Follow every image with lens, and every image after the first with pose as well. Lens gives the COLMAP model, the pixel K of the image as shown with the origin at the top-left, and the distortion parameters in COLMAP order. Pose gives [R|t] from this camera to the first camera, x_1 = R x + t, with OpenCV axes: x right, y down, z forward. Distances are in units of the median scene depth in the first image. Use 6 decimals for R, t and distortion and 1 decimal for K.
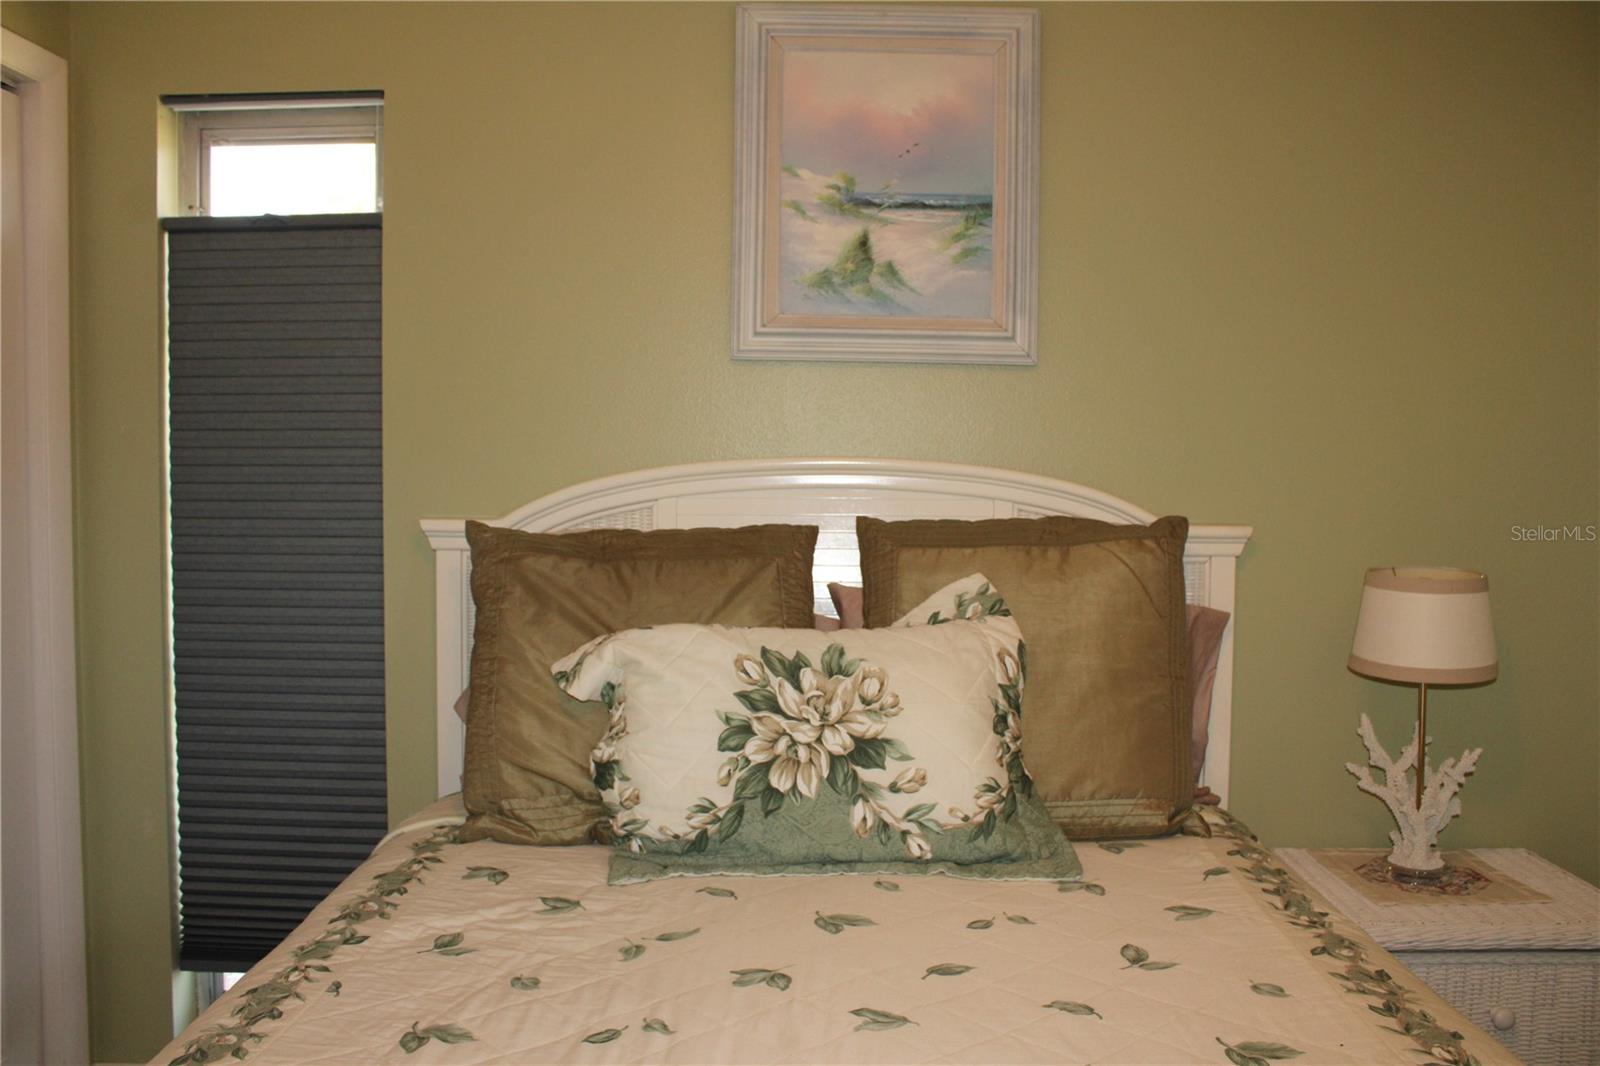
lens RADIAL K [[1331.1, 0, 817.9], [0, 1331.1, 527.7], [0, 0, 1]] dist [-0.168023, 0.143029]
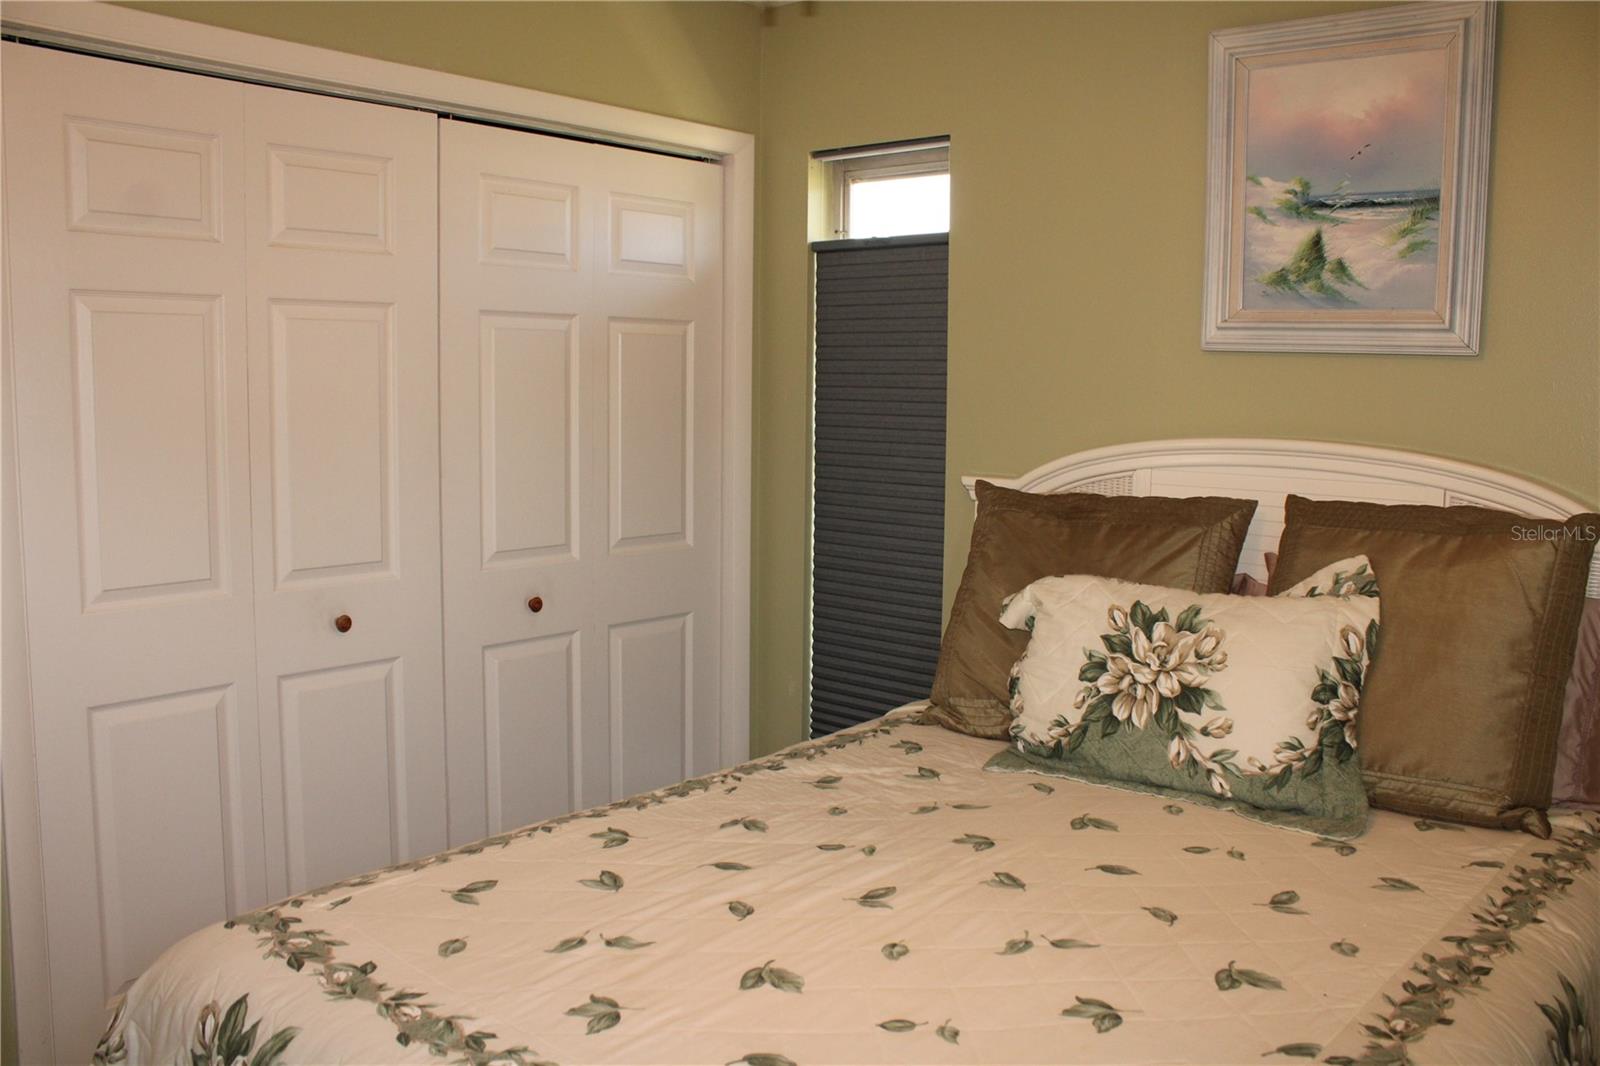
lens RADIAL K [[1331.1, 0, 817.9], [0, 1331.1, 527.7], [0, 0, 1]] dist [-0.168023, 0.143029]
pose [[0.773638, 0.073488, -0.629352, 0.486601], [-0.038654, 0.996875, 0.068887, -0.047790], [0.632448, -0.028966, 0.774061, -0.105260]]
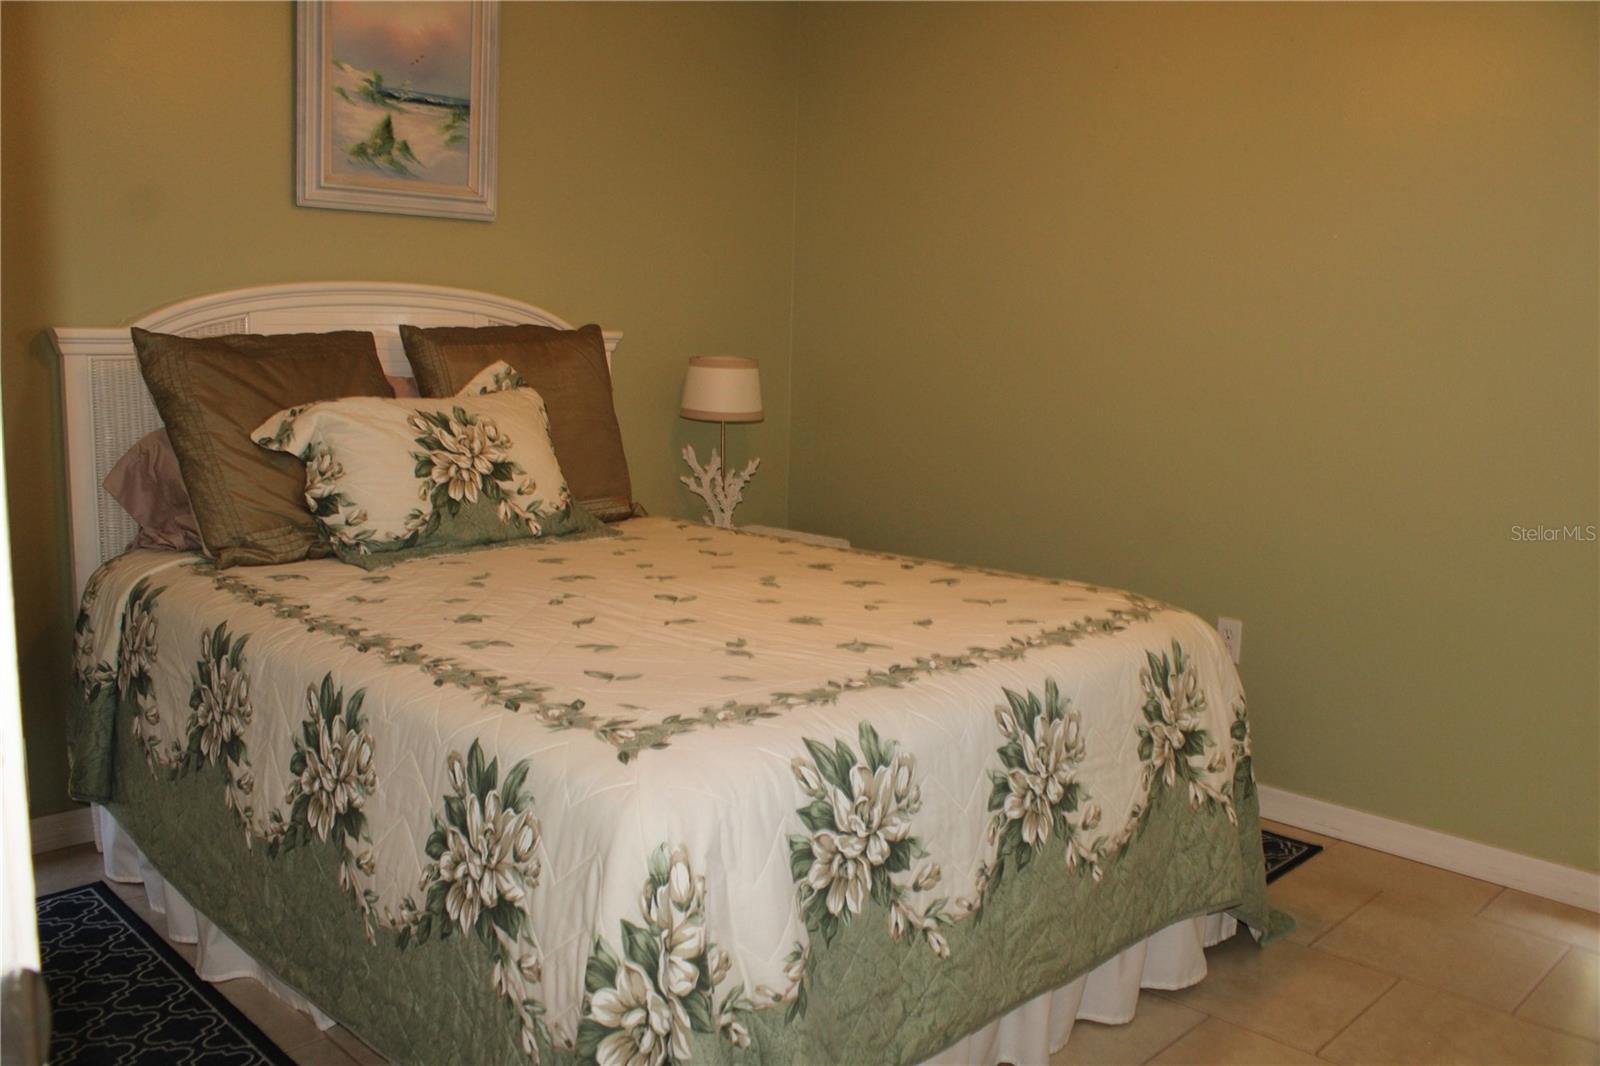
lens RADIAL K [[1331.1, 0, 817.9], [0, 1331.1, 527.7], [0, 0, 1]] dist [-0.168023, 0.143029]
pose [[0.687826, -0.099440, 0.719032, -0.800434], [0.013192, 0.992121, 0.124588, 0.045020], [-0.725756, -0.076210, 0.683718, -0.327406]]
